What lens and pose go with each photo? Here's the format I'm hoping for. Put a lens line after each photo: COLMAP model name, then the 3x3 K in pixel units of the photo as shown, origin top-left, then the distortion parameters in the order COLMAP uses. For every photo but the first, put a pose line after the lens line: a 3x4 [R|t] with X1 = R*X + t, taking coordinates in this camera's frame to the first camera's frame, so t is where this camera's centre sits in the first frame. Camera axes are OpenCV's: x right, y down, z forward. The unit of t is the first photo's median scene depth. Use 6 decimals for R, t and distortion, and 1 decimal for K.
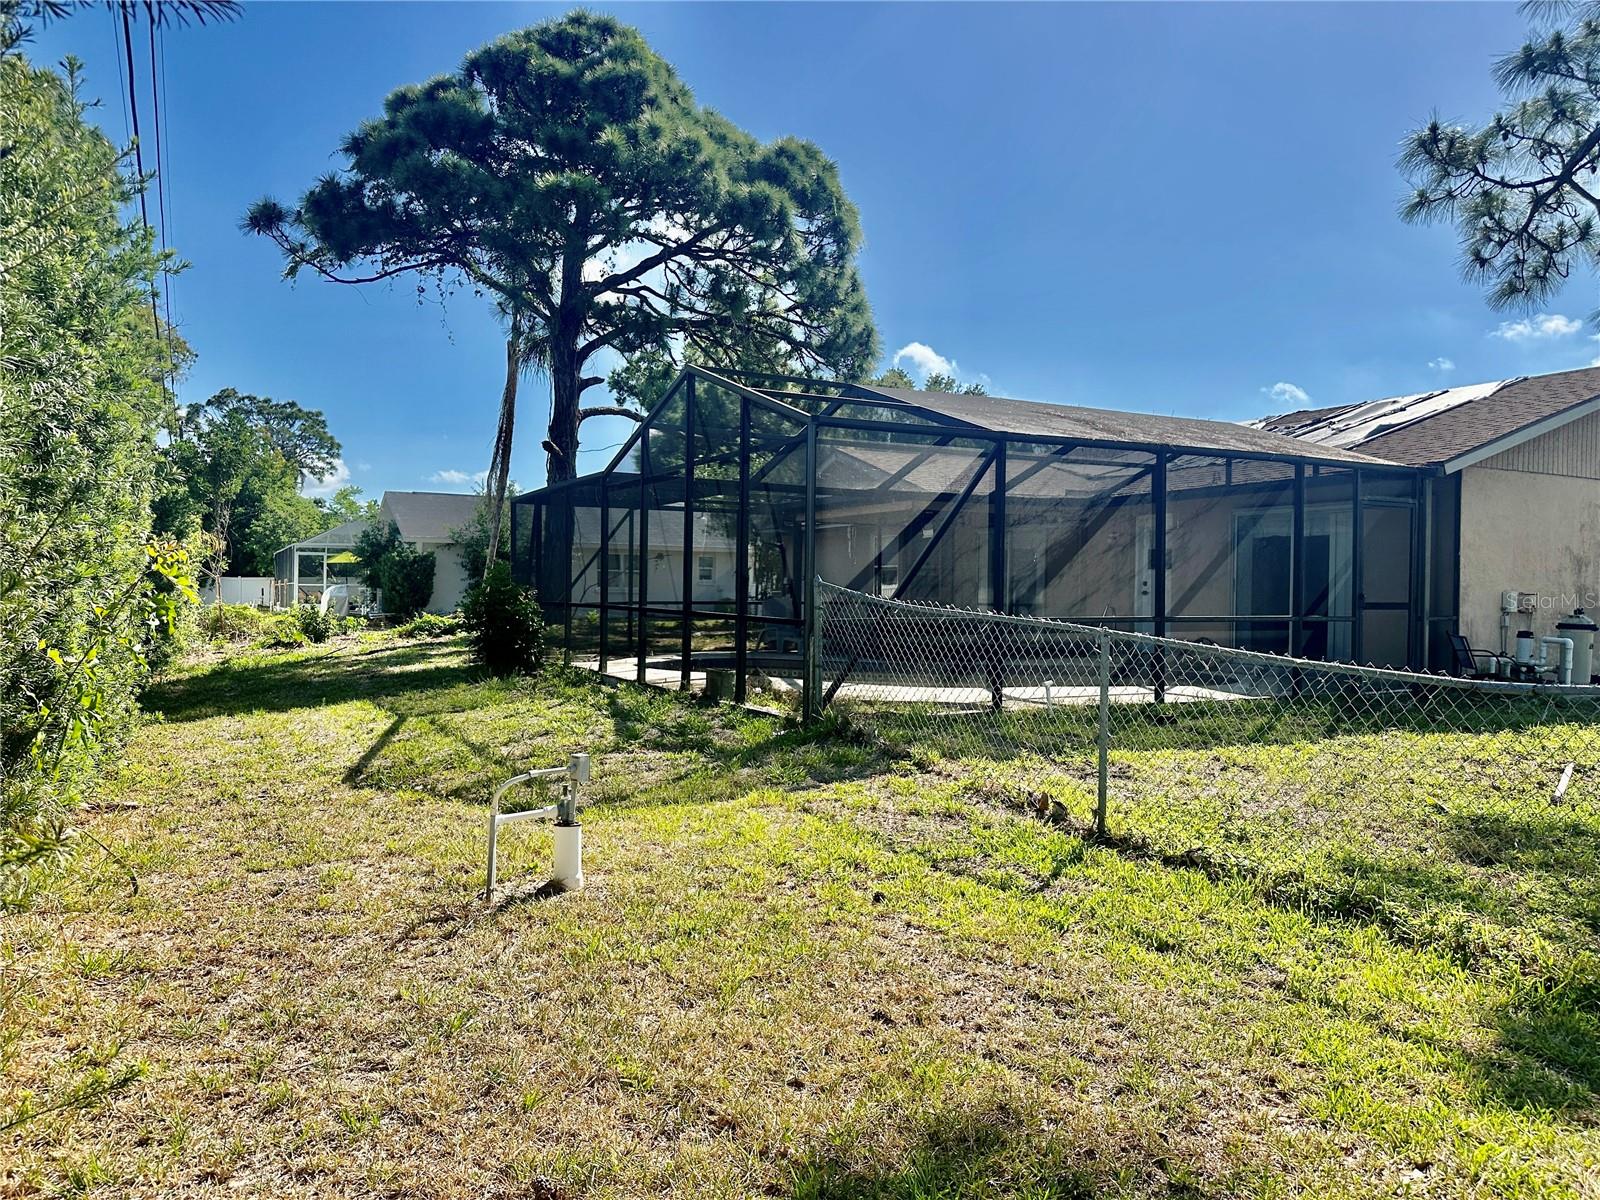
lens RADIAL K [[1107.8, 0, 801.6], [0, 1107.8, 603.3], [0, 0, 1]] dist [0.073564, -0.104151]
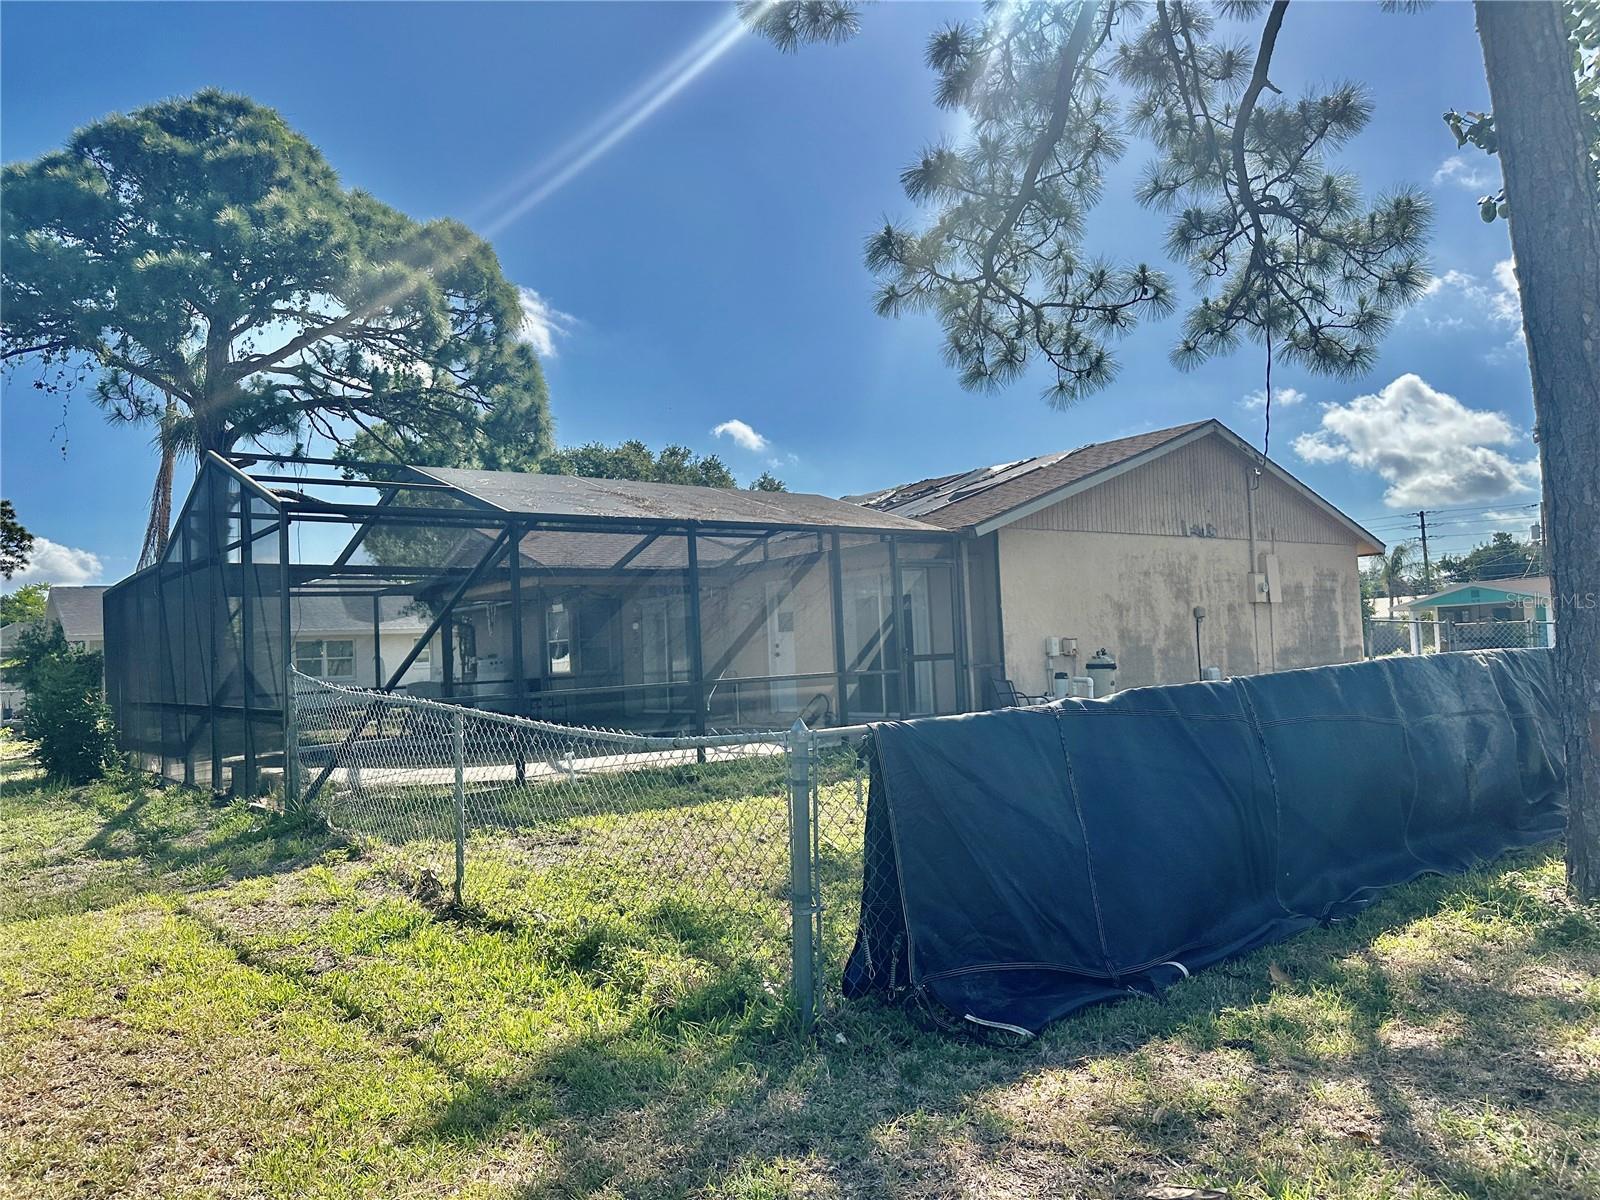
lens RADIAL K [[1112.6, 0, 796.0], [0, 1112.6, 604.2], [0, 0, 1]] dist [0.053325, -0.058731]
pose [[0.981666, -0.049094, 0.184179, 0.109786], [0.060035, 0.996718, -0.054304, 0.000792], [-0.180908, 0.064366, 0.981391, -0.025175]]
